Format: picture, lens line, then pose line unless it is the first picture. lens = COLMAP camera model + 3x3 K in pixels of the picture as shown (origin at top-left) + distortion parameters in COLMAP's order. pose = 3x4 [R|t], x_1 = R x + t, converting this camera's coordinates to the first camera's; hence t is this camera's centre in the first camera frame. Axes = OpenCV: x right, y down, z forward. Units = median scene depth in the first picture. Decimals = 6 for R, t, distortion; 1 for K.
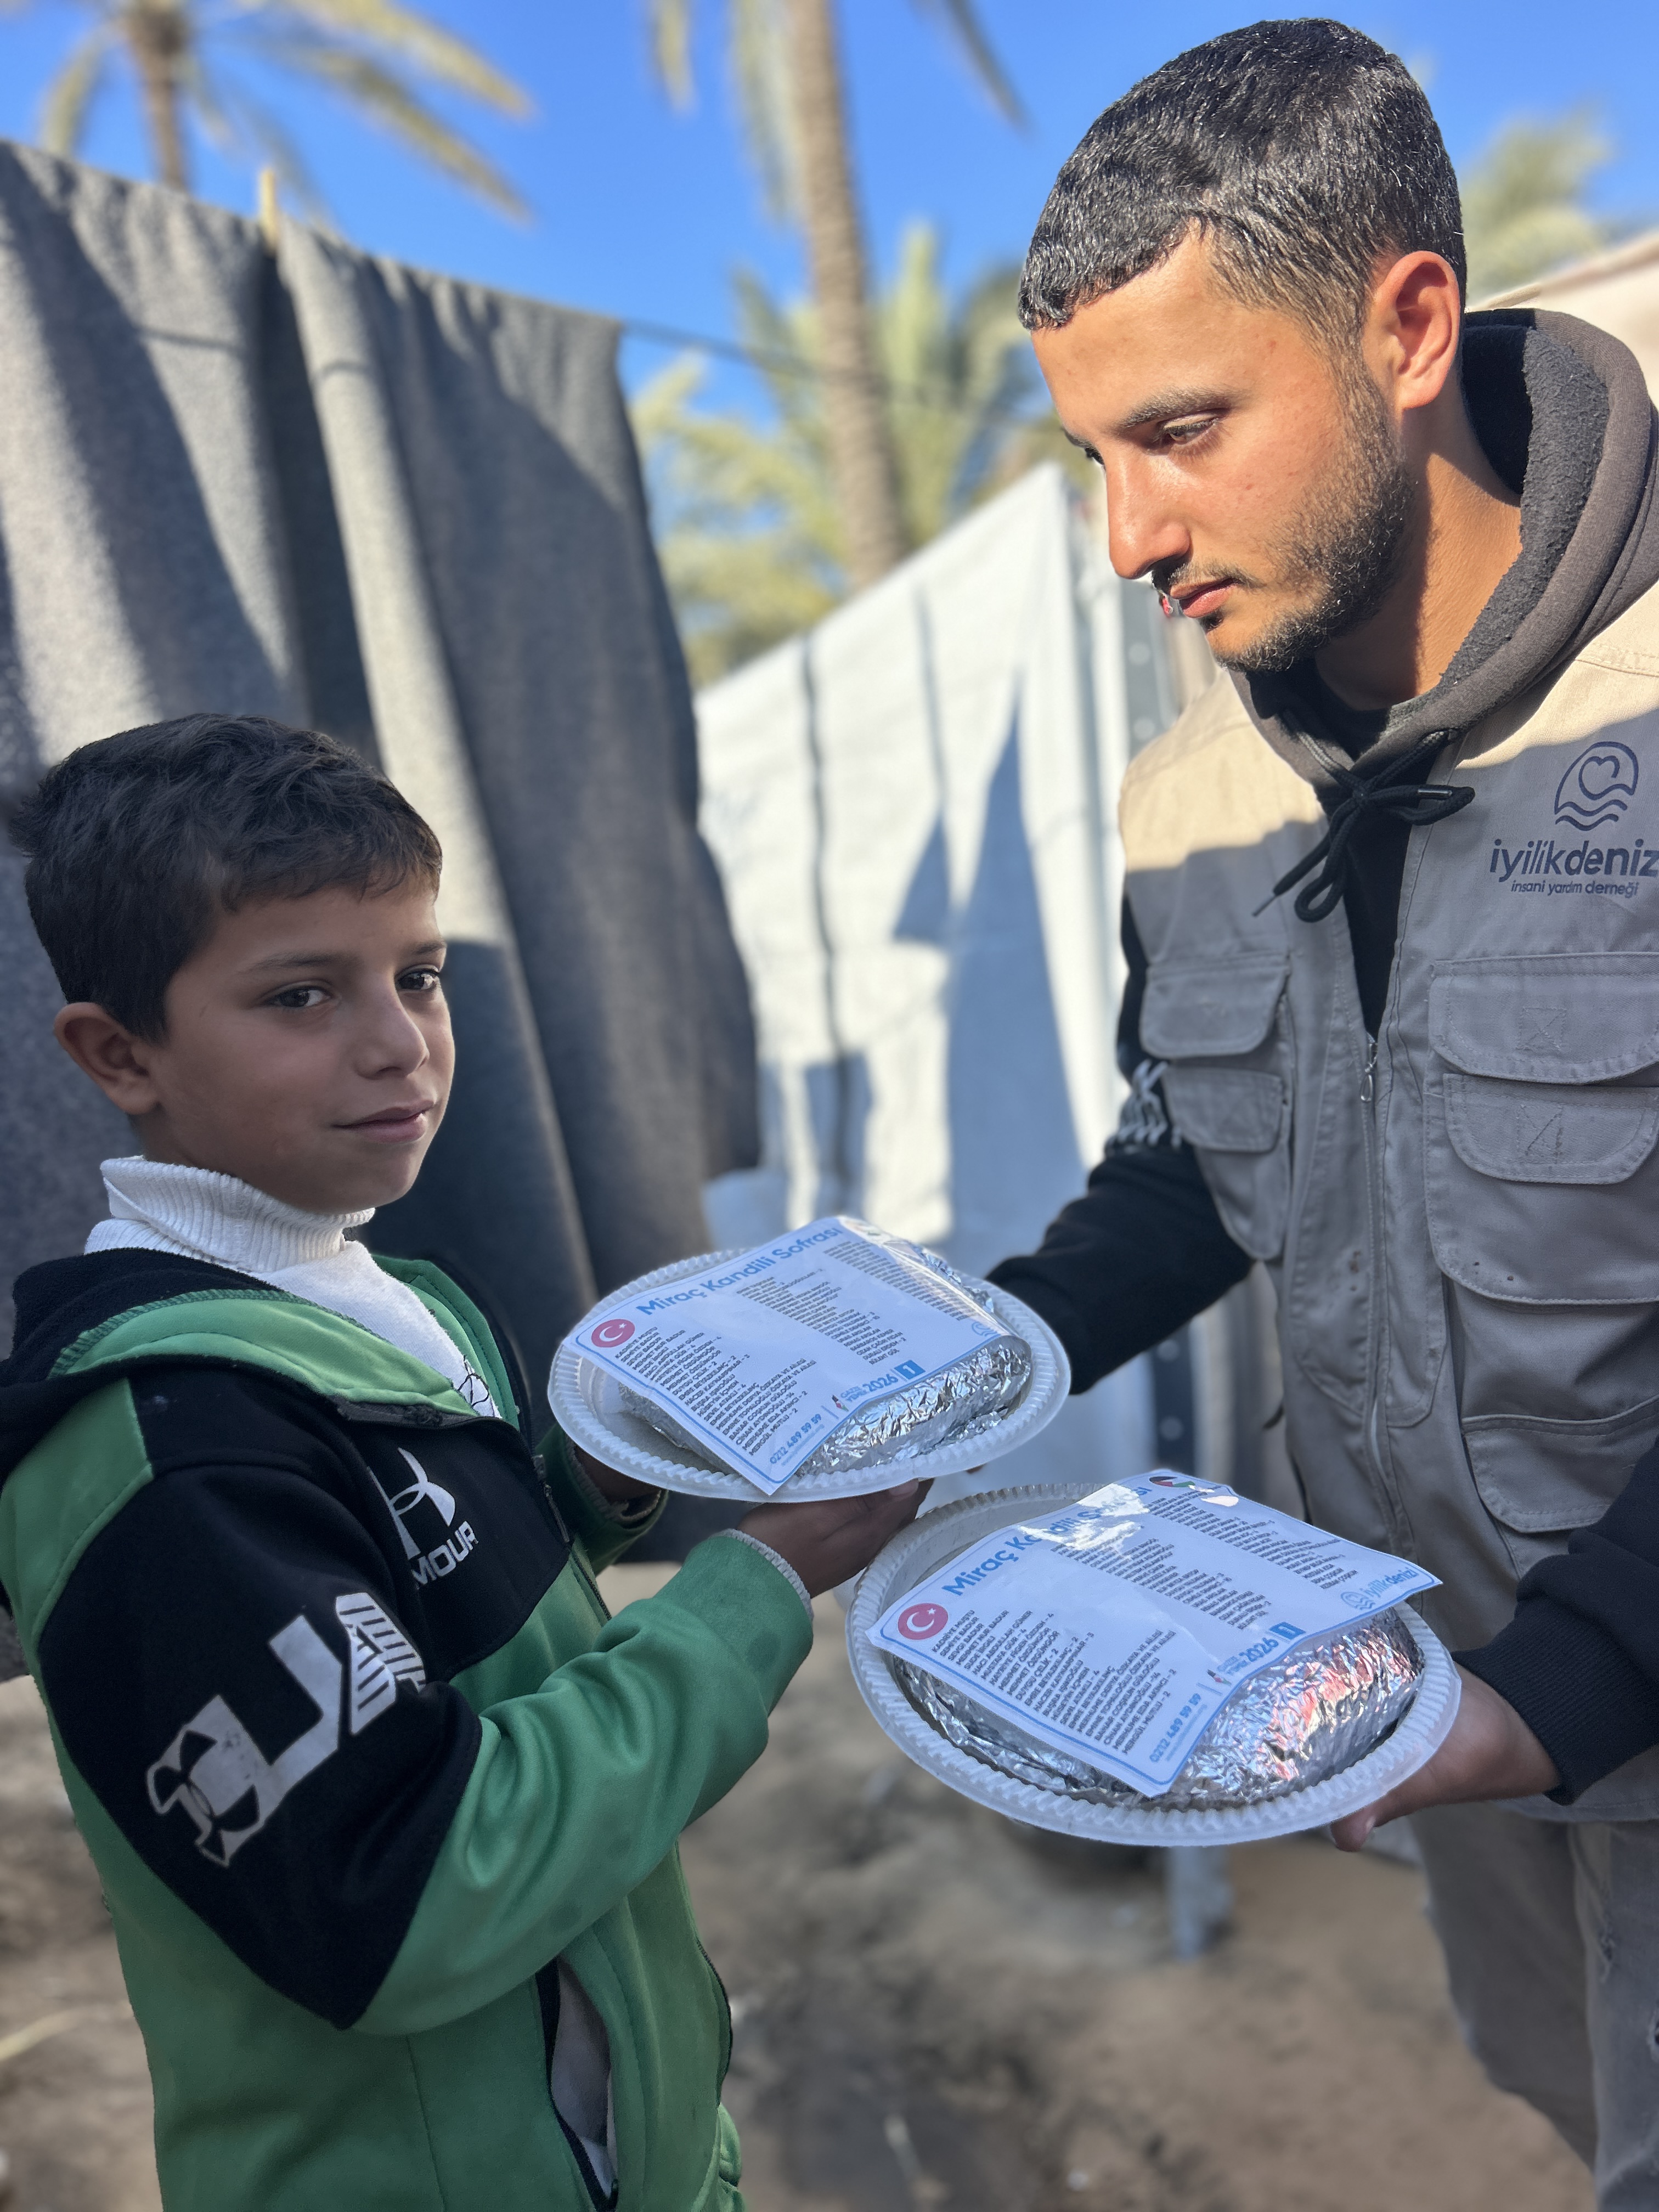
lens RADIAL K [[1706.9, 0, 768.8], [0, 1706.9, 1102.3], [0, 0, 1]] dist [0.065266, -0.001684]
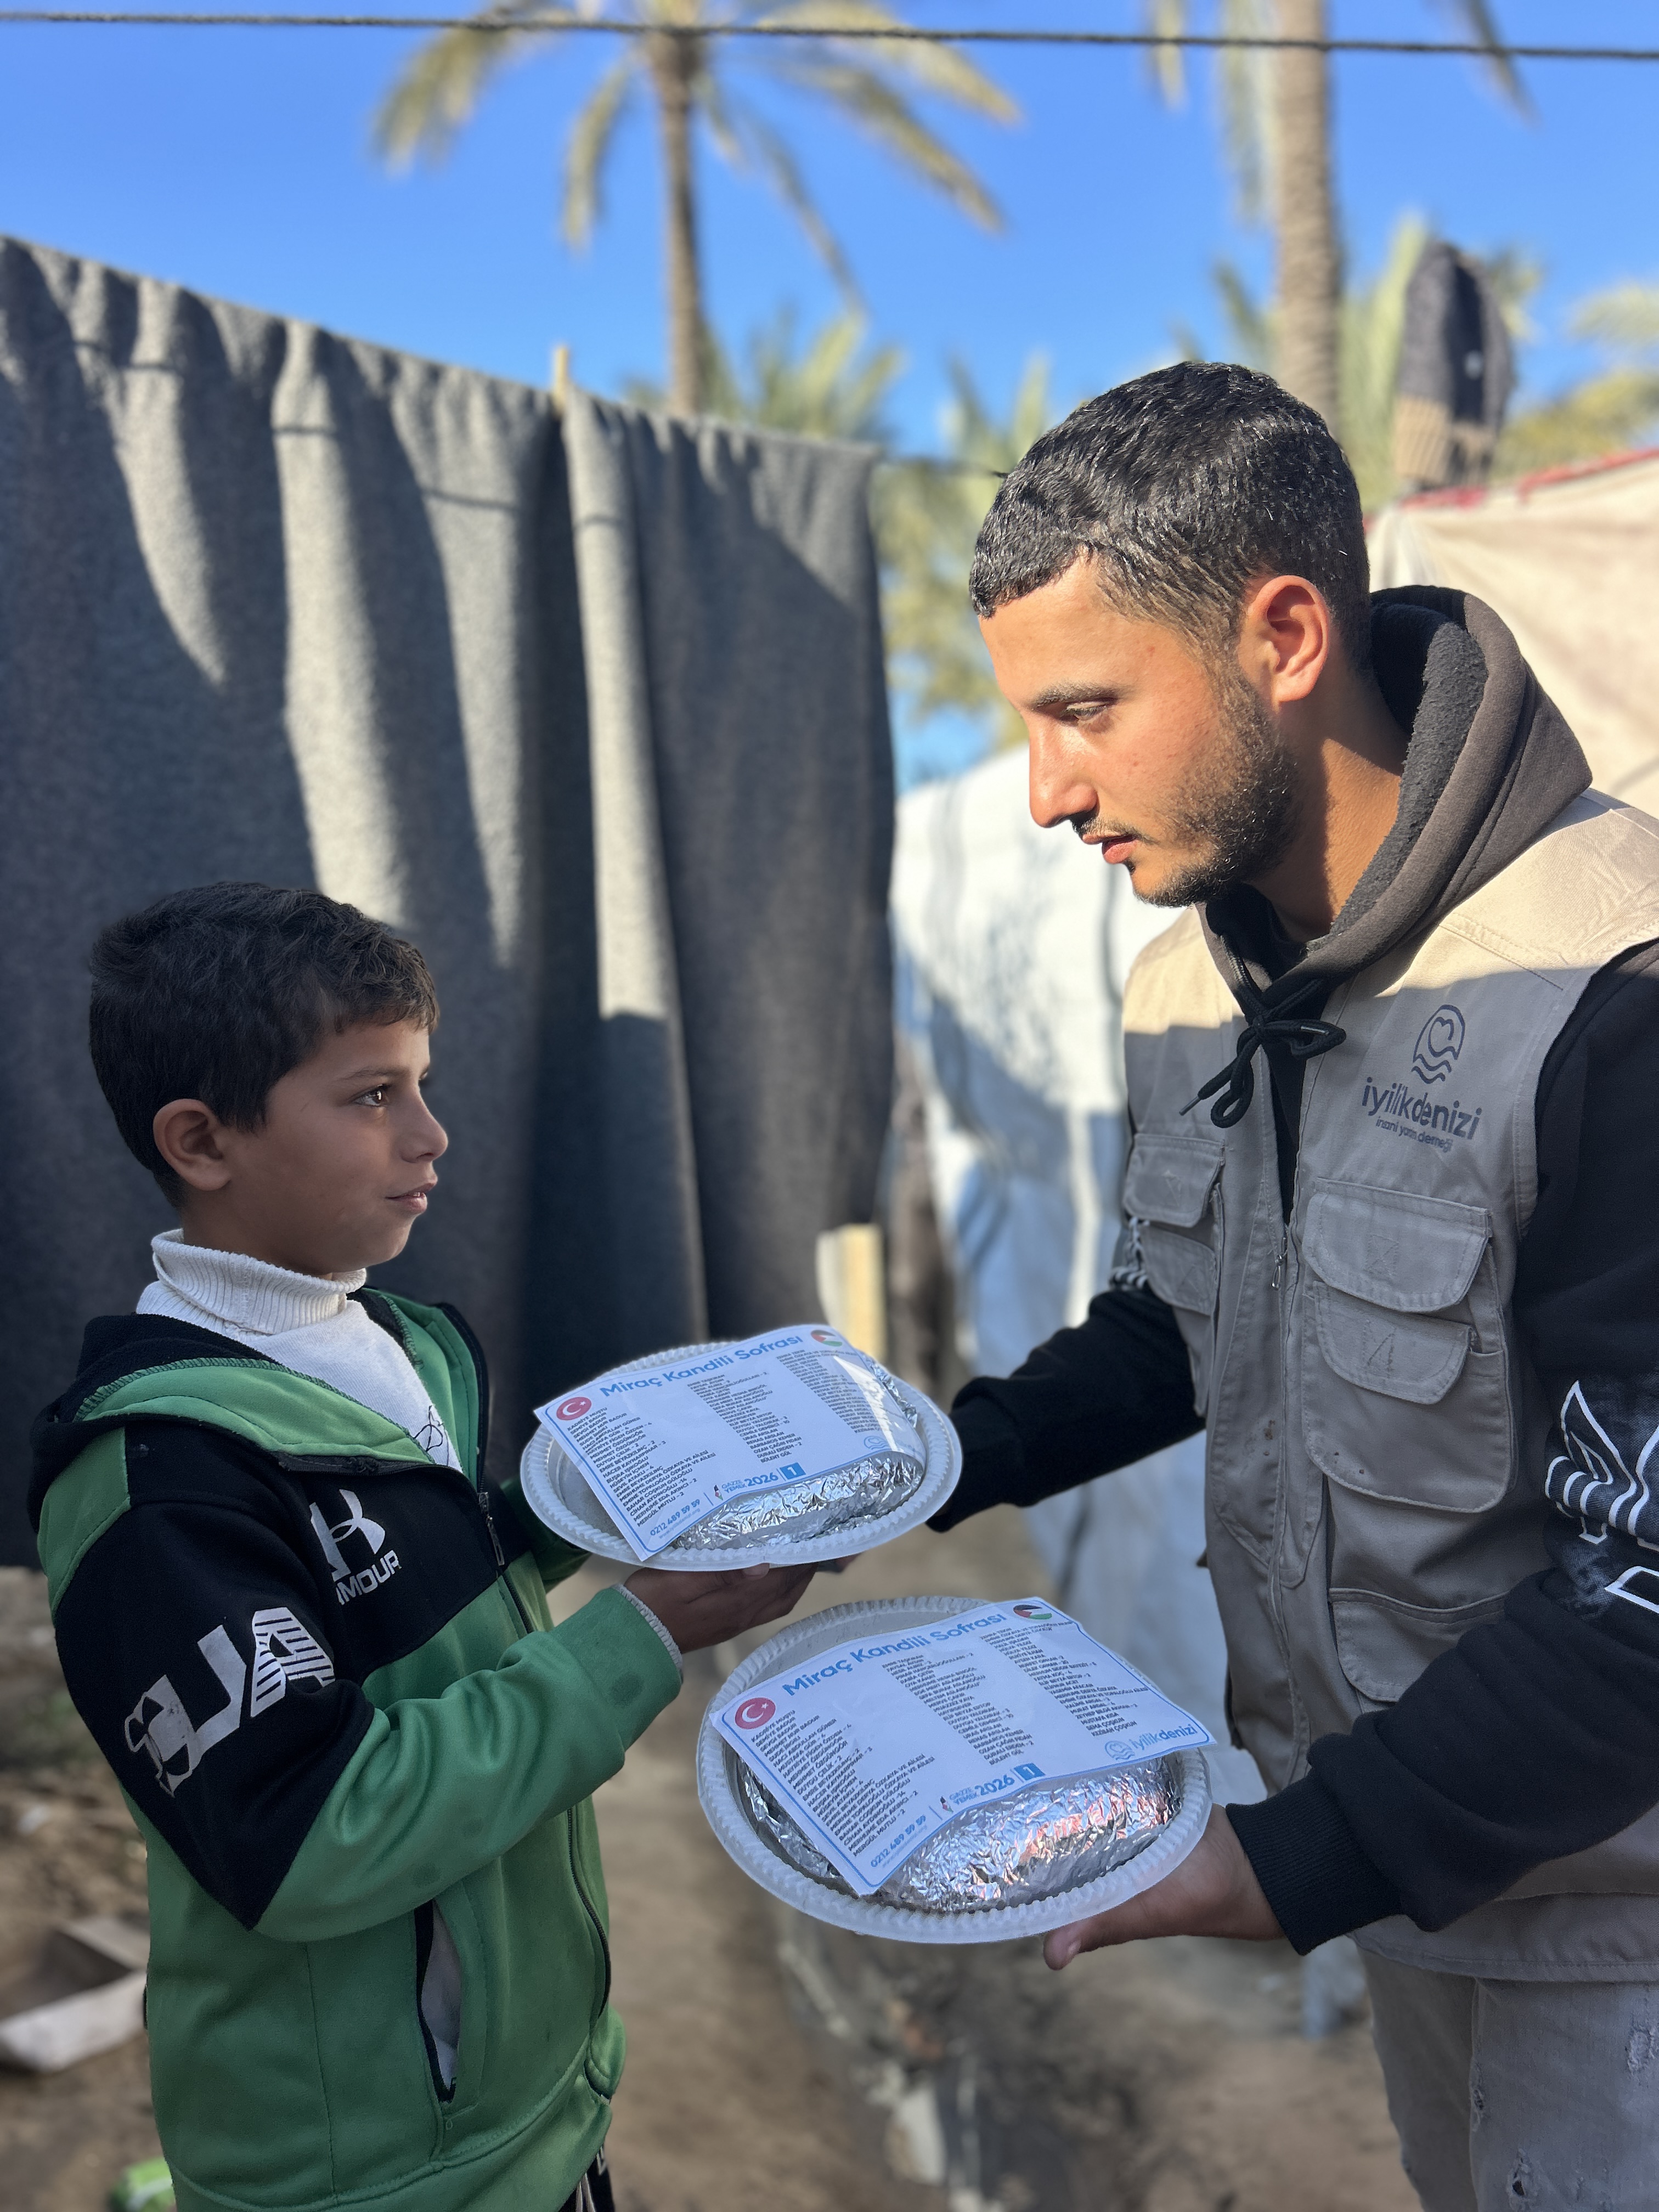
lens RADIAL K [[1706.9, 0, 768.8], [0, 1706.9, 1102.3], [0, 0, 1]] dist [0.065266, -0.001684]
pose [[0.966677, 0.095587, -0.237482, 0.330374], [-0.093788, 0.995413, 0.018889, -0.127681], [0.238199, 0.004014, 0.971208, -0.167280]]
